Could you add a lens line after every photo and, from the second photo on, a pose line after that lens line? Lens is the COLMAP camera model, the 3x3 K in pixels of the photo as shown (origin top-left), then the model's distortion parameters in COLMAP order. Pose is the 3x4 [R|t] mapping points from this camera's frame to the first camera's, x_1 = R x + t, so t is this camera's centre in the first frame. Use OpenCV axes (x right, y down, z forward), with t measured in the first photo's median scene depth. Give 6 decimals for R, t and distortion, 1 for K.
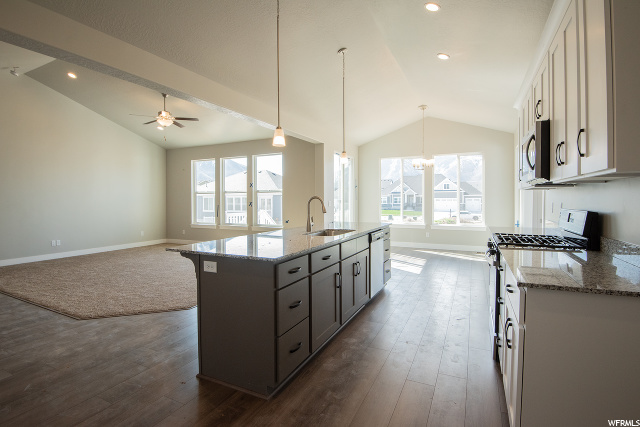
lens RADIAL K [[320.1, 0, 314.3], [0, 320.1, 208.2], [0, 0, 1]] dist [-0.035194, -0.000122]
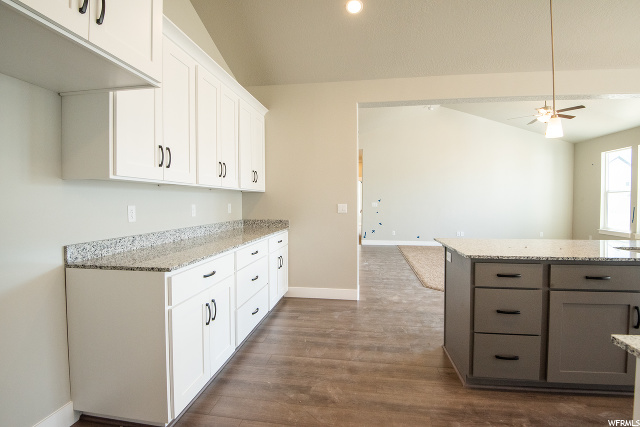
lens RADIAL K [[320.1, 0, 314.3], [0, 320.1, 208.2], [0, 0, 1]] dist [-0.035194, -0.000122]
pose [[0.295895, 0.027625, -0.954821, 0.573735], [-0.025467, 0.999455, 0.021024, -0.009812], [0.954881, 0.018095, 0.296437, 0.144524]]
